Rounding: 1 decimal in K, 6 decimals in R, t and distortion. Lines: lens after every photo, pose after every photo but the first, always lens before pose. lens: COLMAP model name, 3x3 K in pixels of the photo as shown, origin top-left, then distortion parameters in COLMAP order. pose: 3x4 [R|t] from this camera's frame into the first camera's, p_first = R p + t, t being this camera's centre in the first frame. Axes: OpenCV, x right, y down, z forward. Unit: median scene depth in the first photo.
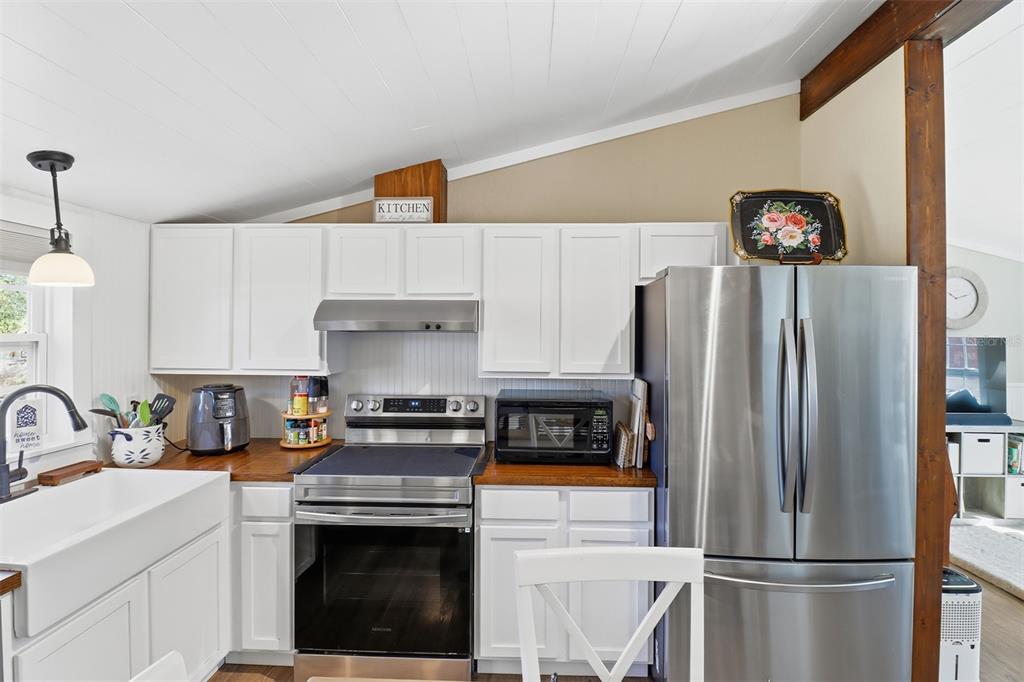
lens RADIAL K [[493.9, 0, 513.4], [0, 493.9, 331.1], [0, 0, 1]] dist [0.000155, -0.011628]
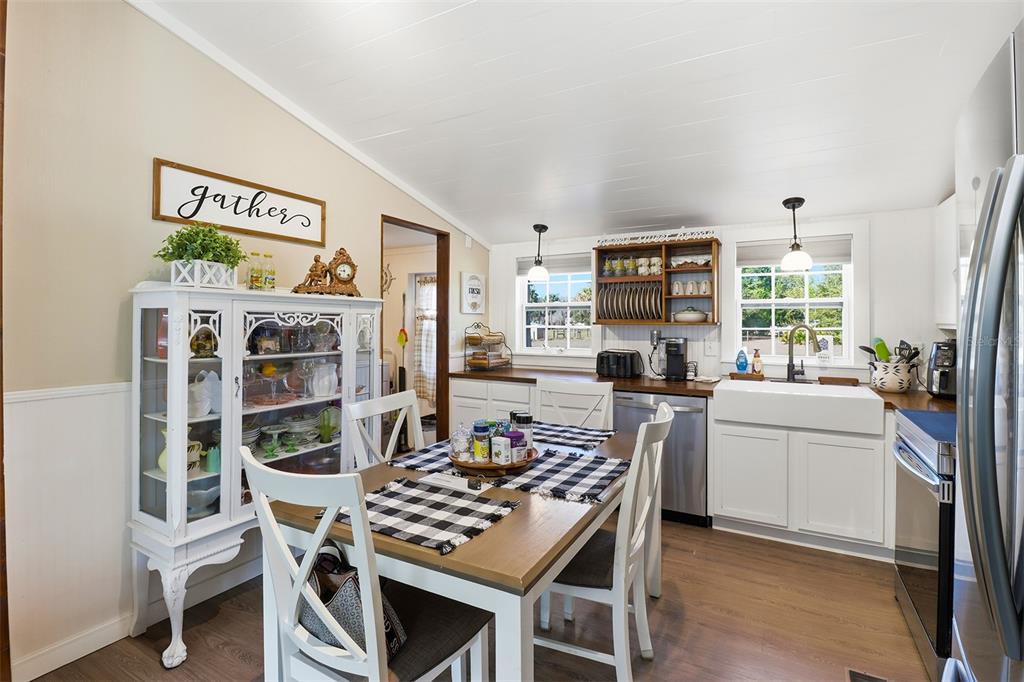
lens RADIAL K [[481.7, 0, 513.1], [0, 481.7, 322.4], [0, 0, 1]] dist [0.000110, -0.011757]
pose [[-0.455847, -0.003549, -0.890051, 0.916694], [-0.001417, 0.999994, -0.003261, 0.090498], [0.890057, -0.000225, -0.455849, 0.693437]]
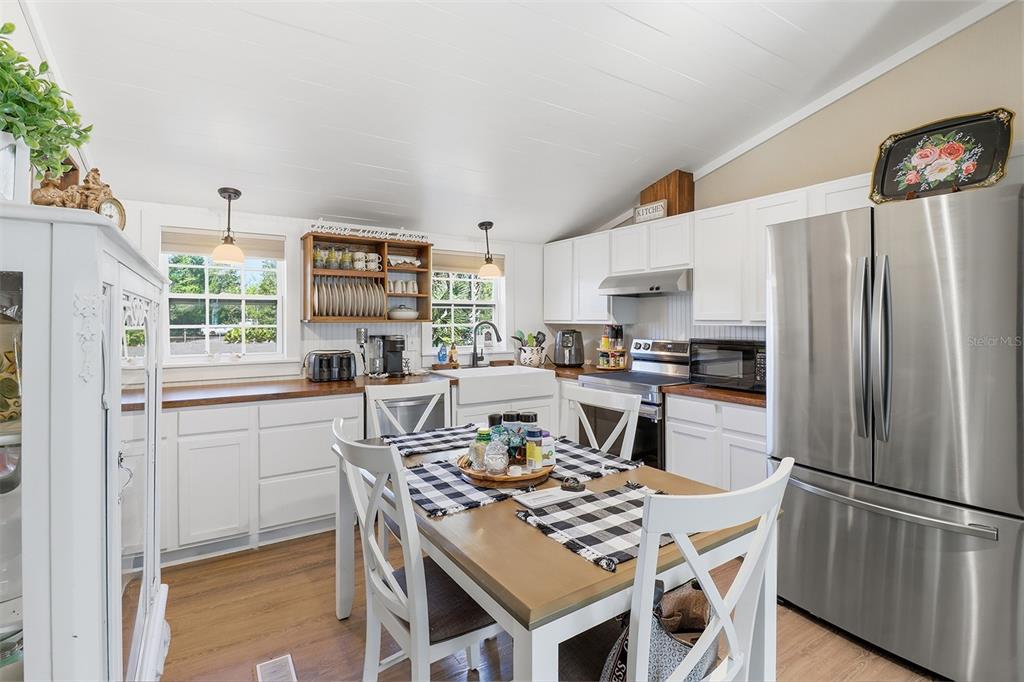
lens RADIAL K [[481.7, 0, 513.1], [0, 481.7, 322.4], [0, 0, 1]] dist [0.000110, -0.011757]
pose [[0.579373, -0.001366, -0.815061, 0.809674], [0.005140, 0.999985, 0.001978, 0.092190], [0.815046, -0.005335, 0.579372, -0.194178]]
